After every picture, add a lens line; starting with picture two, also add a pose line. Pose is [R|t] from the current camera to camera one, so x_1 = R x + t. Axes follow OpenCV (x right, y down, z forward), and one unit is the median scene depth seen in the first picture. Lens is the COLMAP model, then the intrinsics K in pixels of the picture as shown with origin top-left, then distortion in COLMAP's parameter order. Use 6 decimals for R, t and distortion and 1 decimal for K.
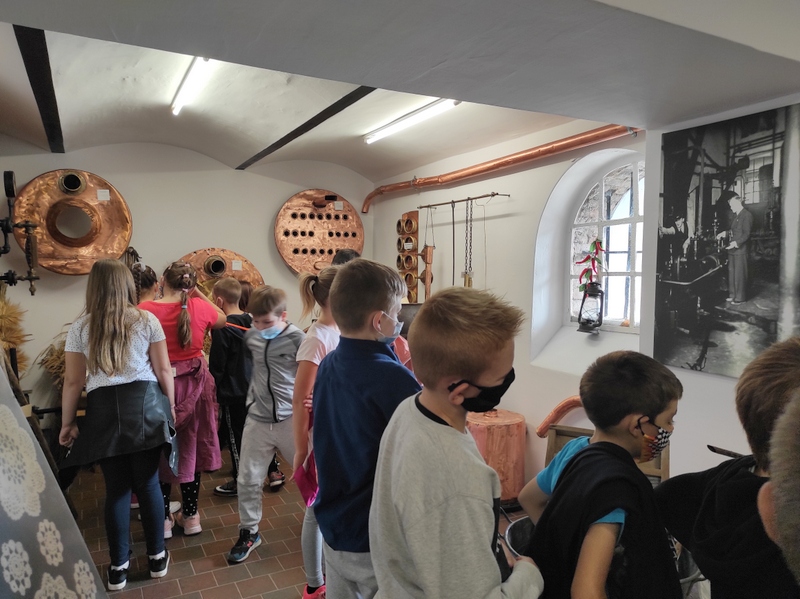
lens RADIAL K [[591.4, 0, 400.0], [0, 591.4, 299.5], [0, 0, 1]] dist [0.032975, -0.001580]
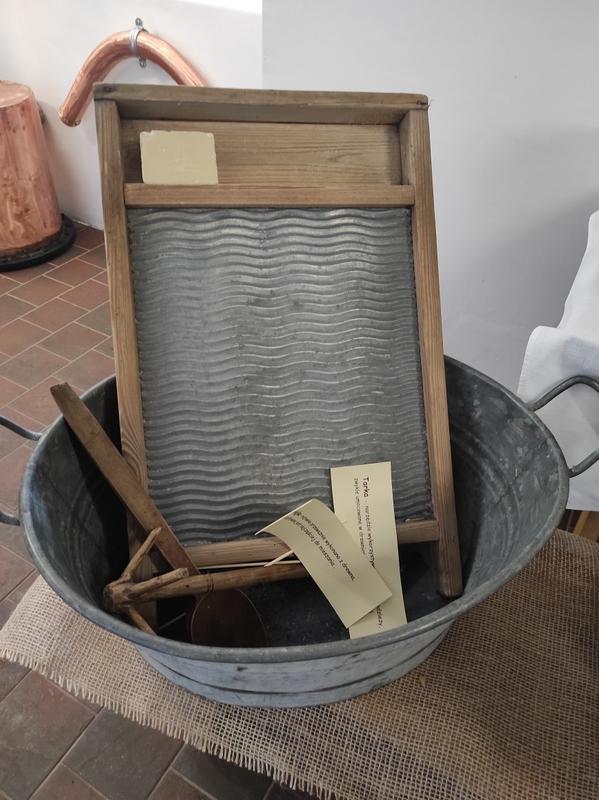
lens RADIAL K [[591.4, 0, 299.5], [0, 591.4, 400.0], [0, 0, 1]] dist [0.032975, -0.001580]
pose [[0.838266, -0.310789, 0.448019, 0.084719], [-0.031087, 0.793081, 0.608323, 0.085739], [-0.544375, -0.523864, 0.655151, 0.375681]]
